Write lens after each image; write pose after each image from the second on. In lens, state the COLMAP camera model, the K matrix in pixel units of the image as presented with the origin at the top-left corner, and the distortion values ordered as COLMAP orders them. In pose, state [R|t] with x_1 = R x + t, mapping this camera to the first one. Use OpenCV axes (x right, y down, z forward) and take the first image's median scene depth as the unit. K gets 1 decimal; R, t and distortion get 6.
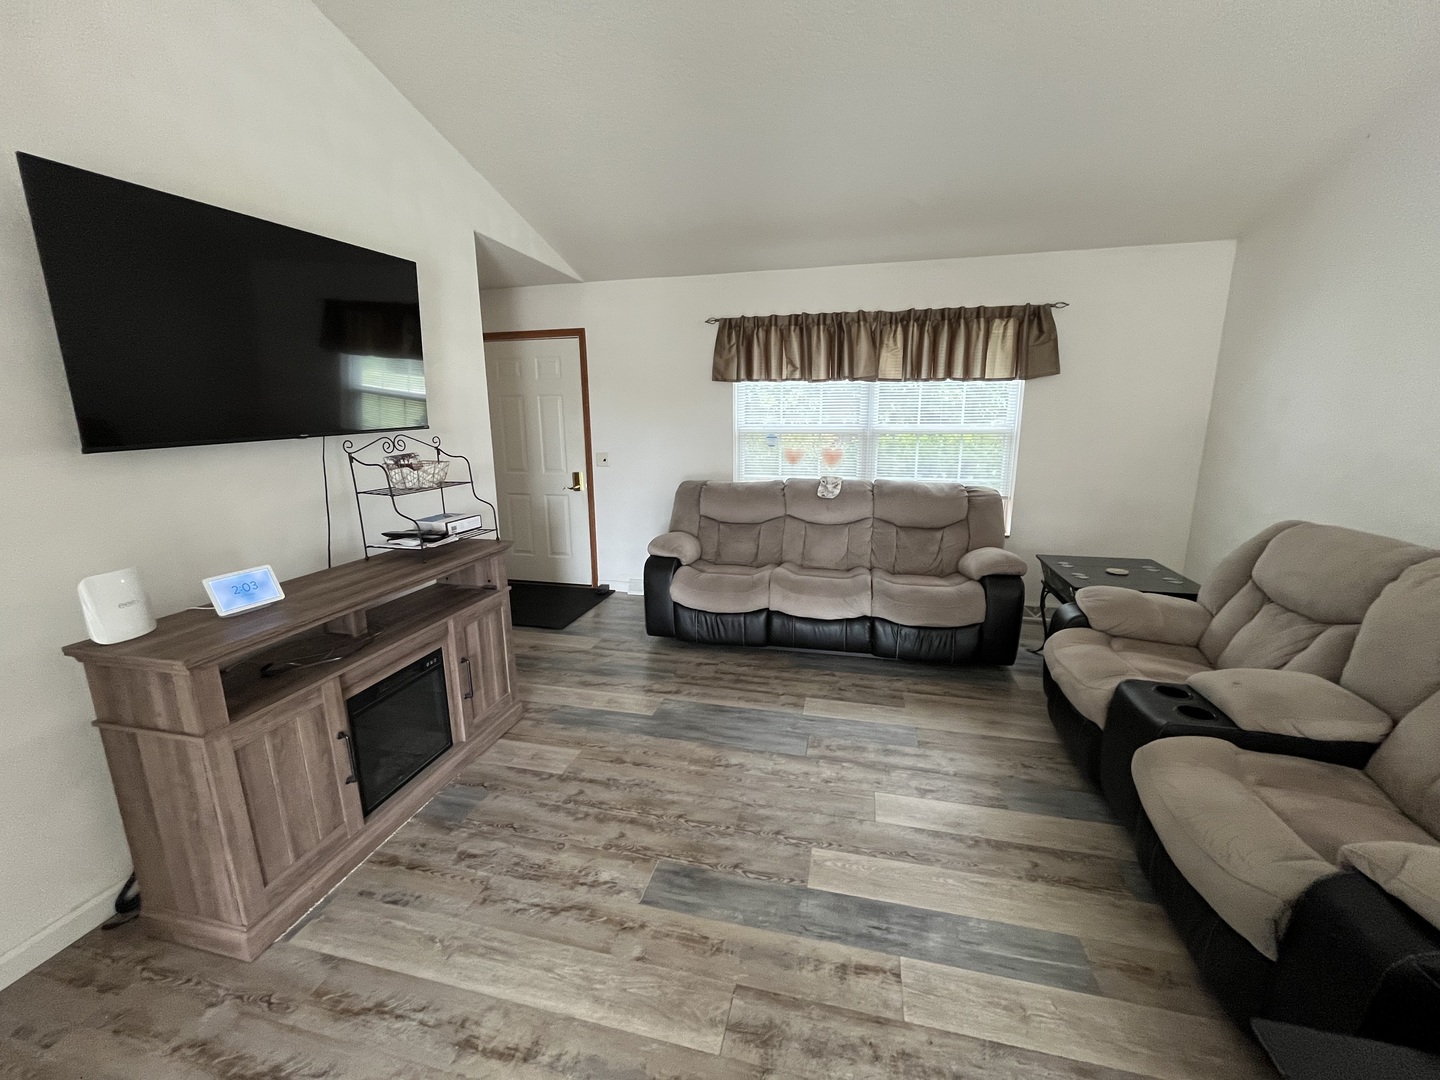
lens RADIAL K [[582.4, 0, 720.0], [0, 582.4, 540.0], [0, 0, 1]] dist [-0.001551, -0.000272]
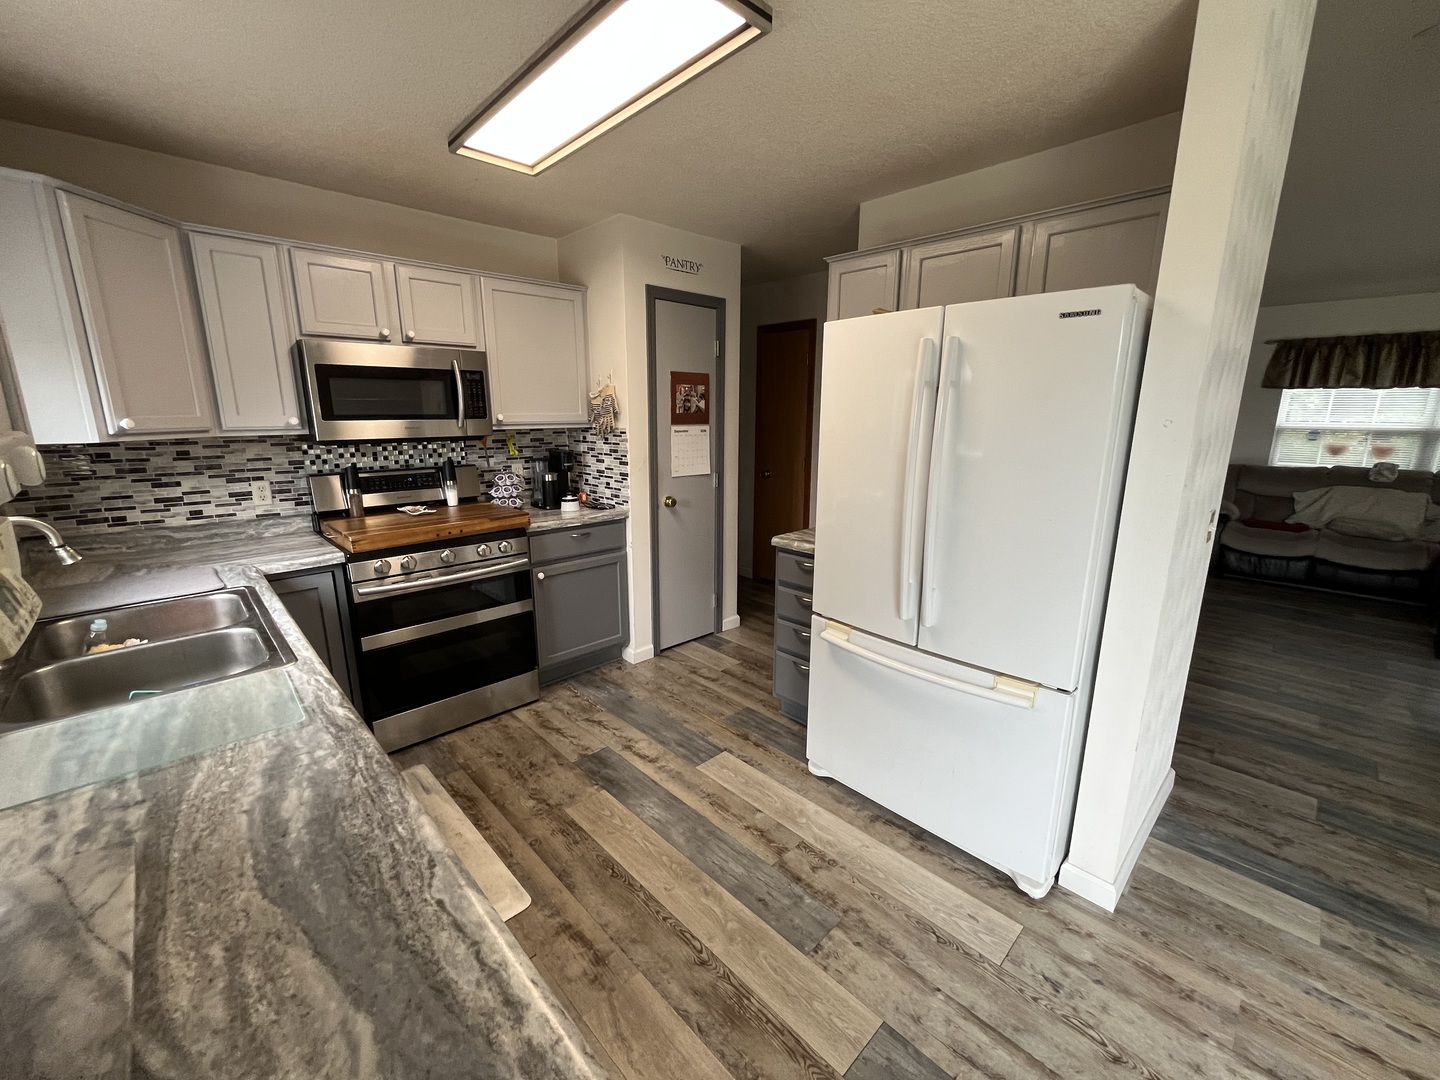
lens RADIAL K [[582.4, 0, 720.0], [0, 582.4, 540.0], [0, 0, 1]] dist [-0.001551, -0.000272]
pose [[0.841239, 0.126748, -0.525597, -0.326898], [-0.121461, 0.991588, 0.044717, 0.161790], [0.526844, 0.026222, 0.849557, -0.779211]]
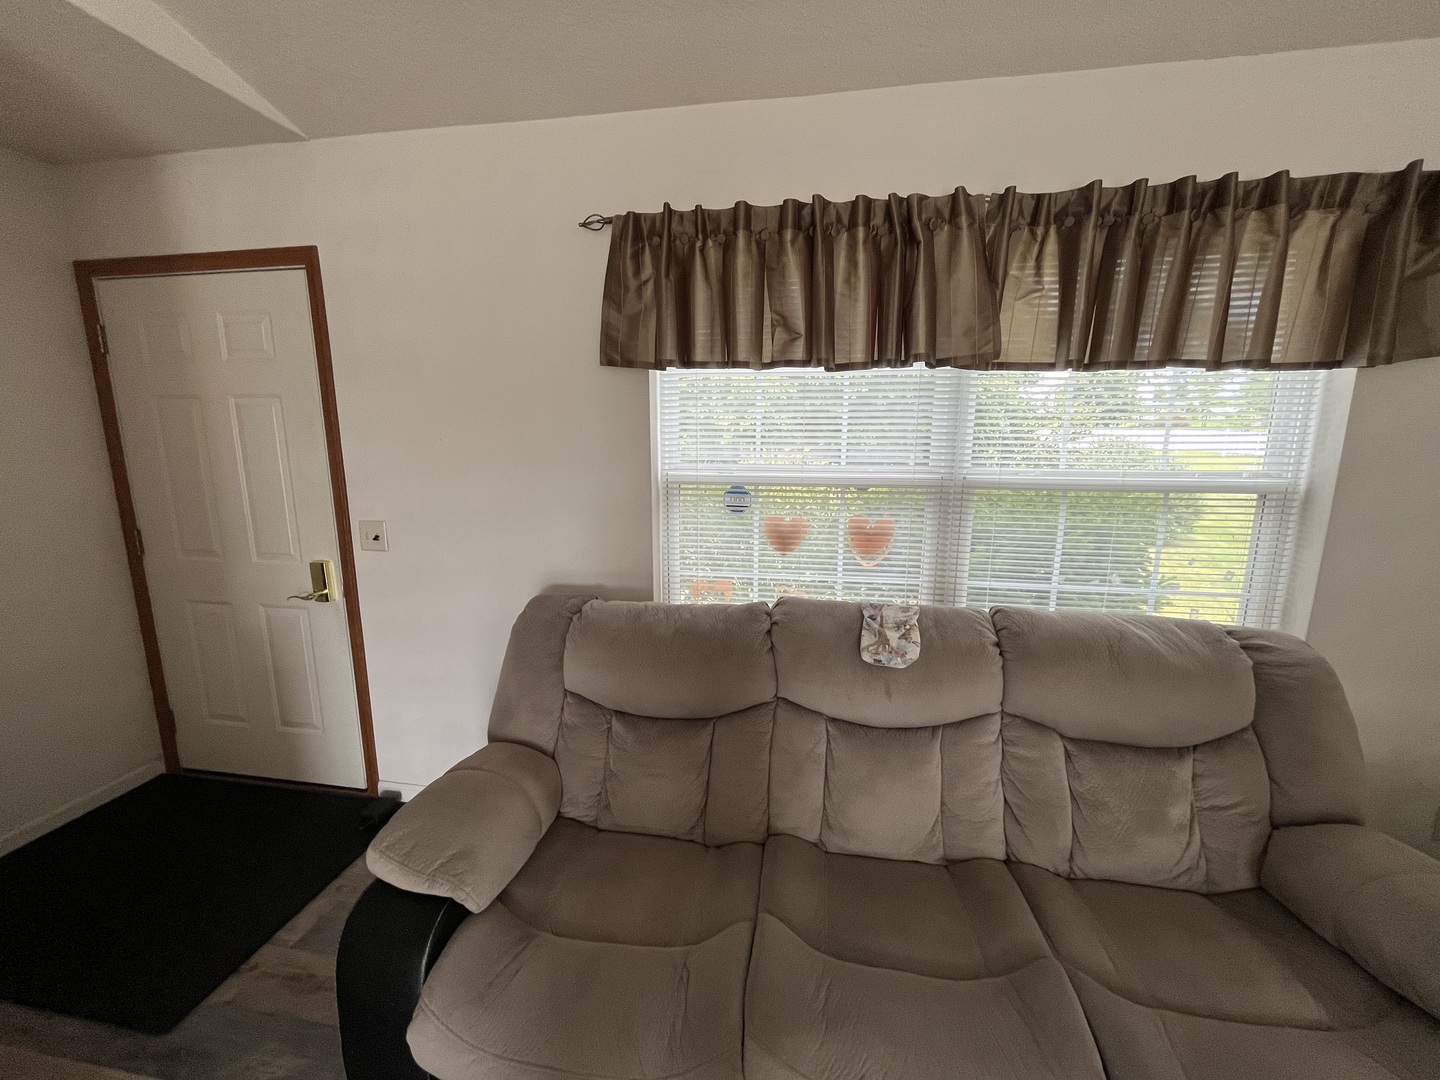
lens RADIAL K [[582.4, 0, 720.0], [0, 582.4, 540.0], [0, 0, 1]] dist [-0.001551, -0.000272]
pose [[0.997322, -0.004773, 0.072975, 0.046075], [0.006776, 0.999606, -0.027234, -0.141129], [-0.072816, 0.027656, 0.996962, 0.607081]]
